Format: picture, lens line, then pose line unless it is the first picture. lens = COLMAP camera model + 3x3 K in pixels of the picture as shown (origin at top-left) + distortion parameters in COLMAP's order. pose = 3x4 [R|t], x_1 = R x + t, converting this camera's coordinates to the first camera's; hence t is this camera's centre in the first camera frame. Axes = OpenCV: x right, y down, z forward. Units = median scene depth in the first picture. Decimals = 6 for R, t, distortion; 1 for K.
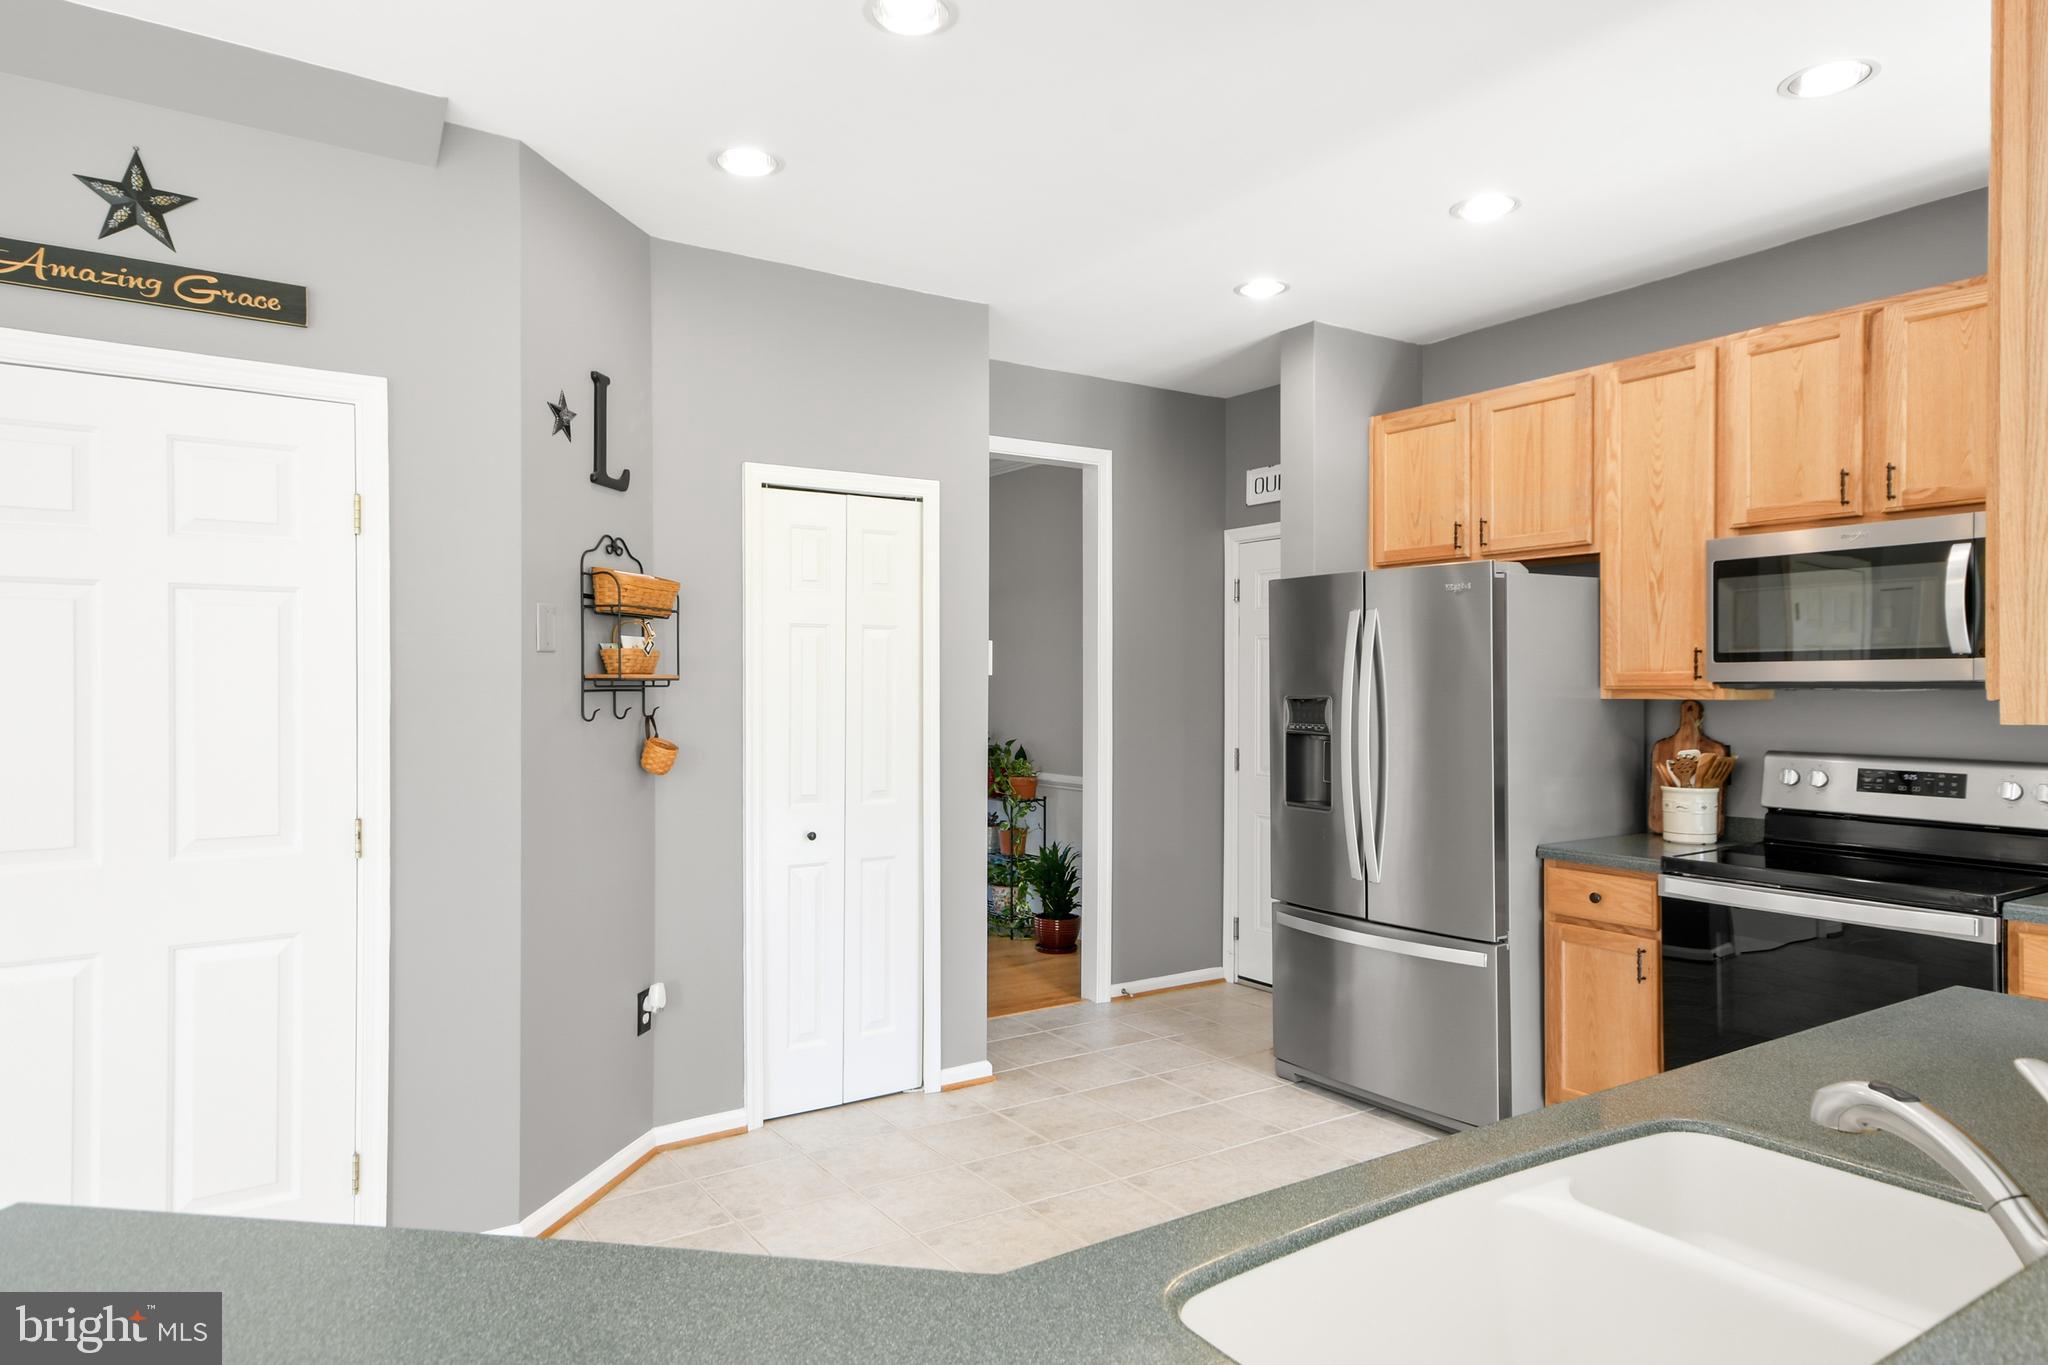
lens RADIAL K [[1204.9, 0, 1012.9], [0, 1204.9, 686.1], [0, 0, 1]] dist [0.032396, 0.003040]
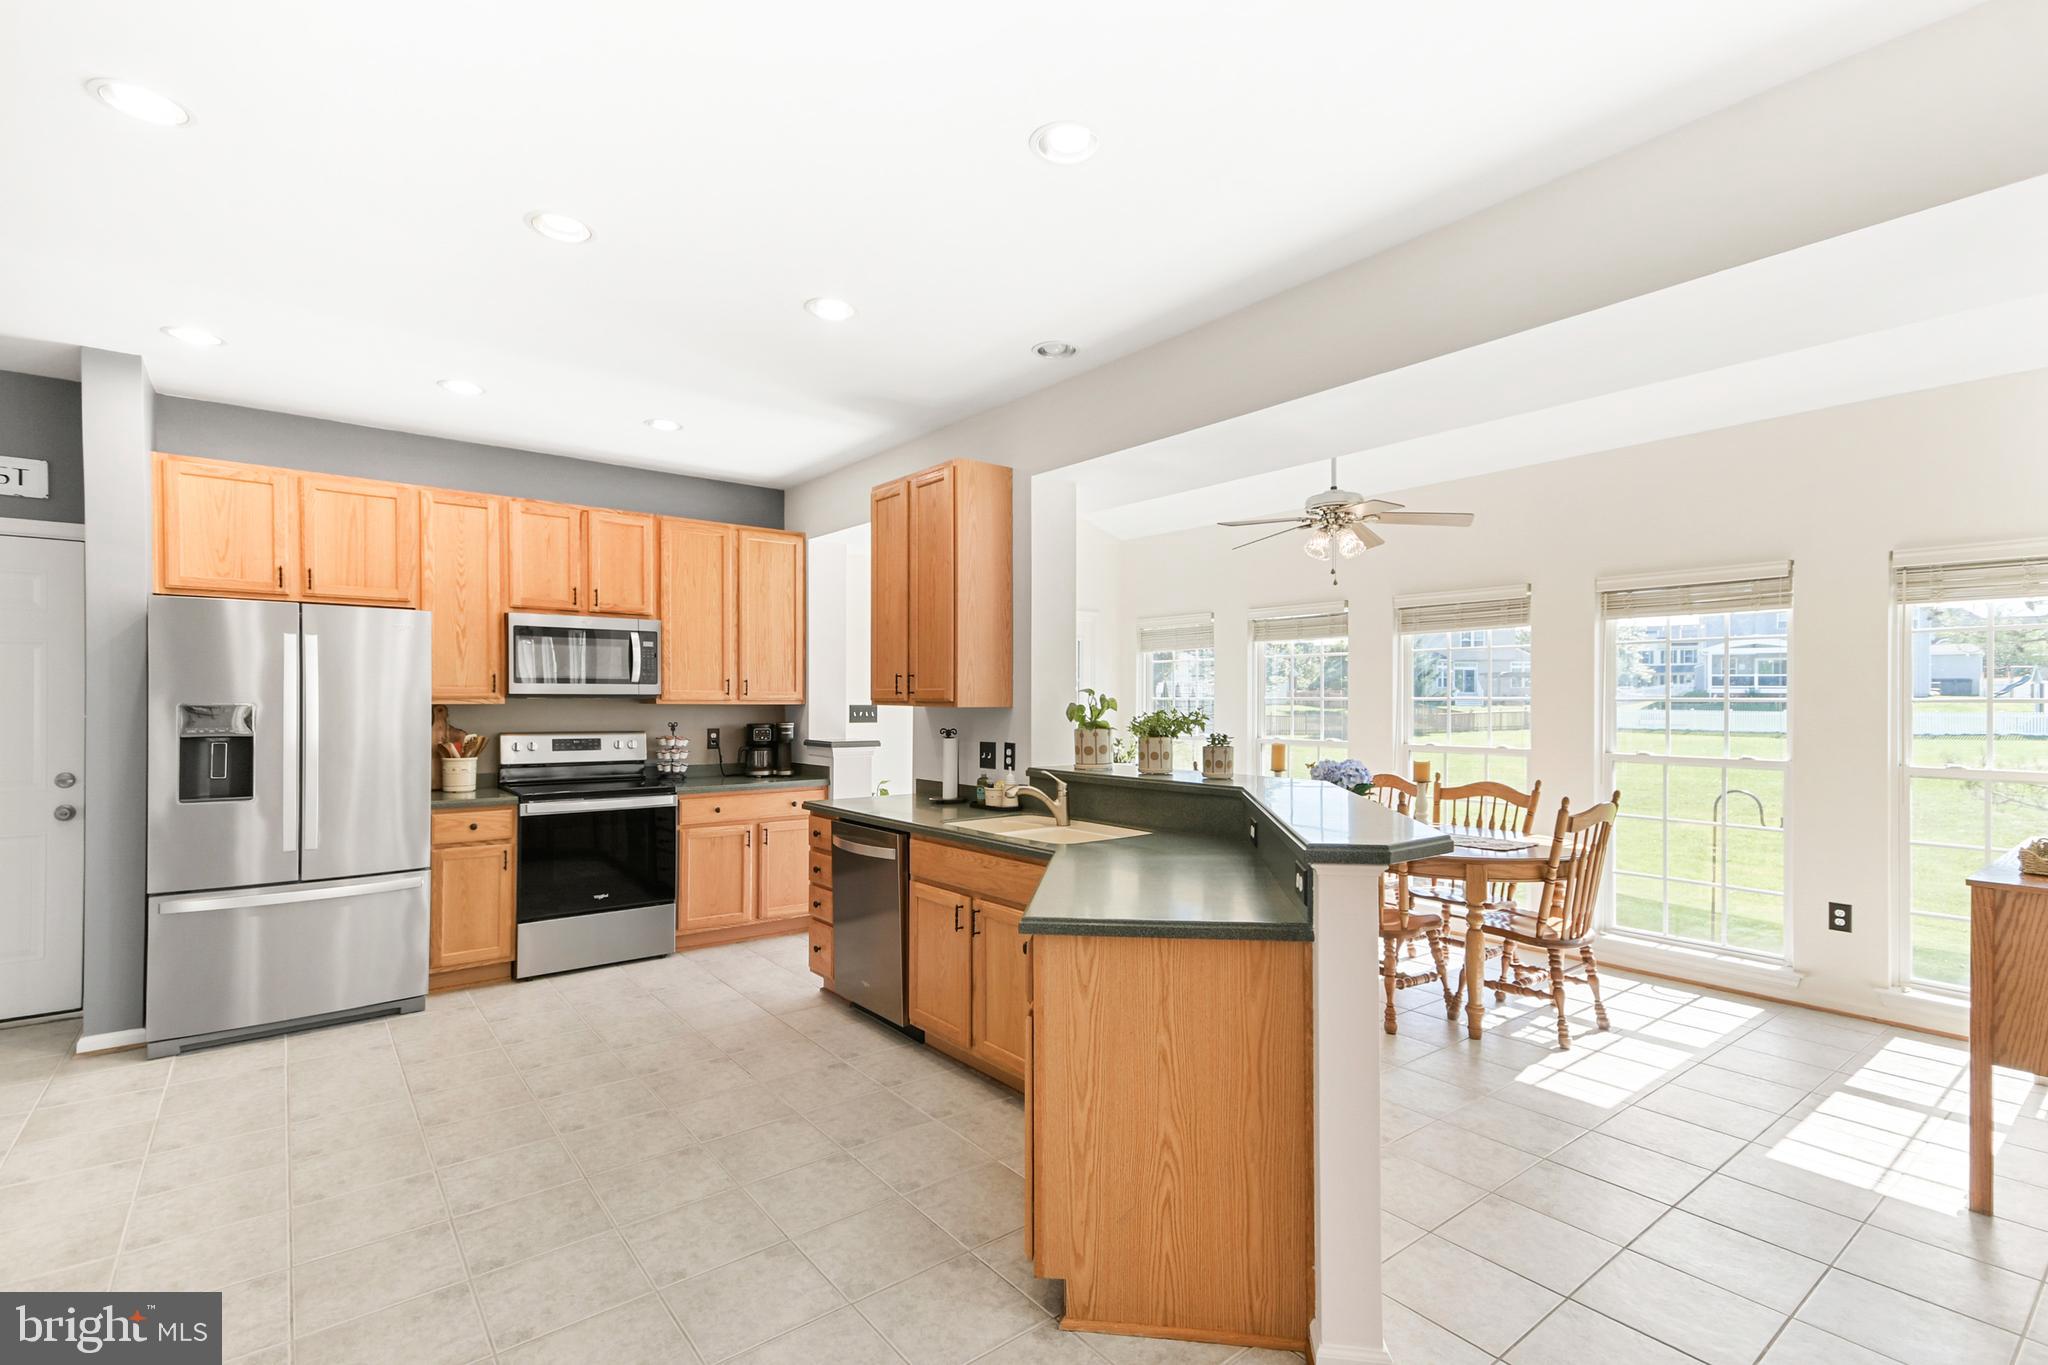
lens RADIAL K [[960.2, 0, 1029.0], [0, 960.2, 691.4], [0, 0, 1]] dist [-0.000798, -0.000169]
pose [[-0.086514, 0.008665, 0.996213, -0.862183], [-0.002687, 0.999957, -0.008931, 0.003140], [-0.996247, -0.003449, -0.086487, 0.374332]]
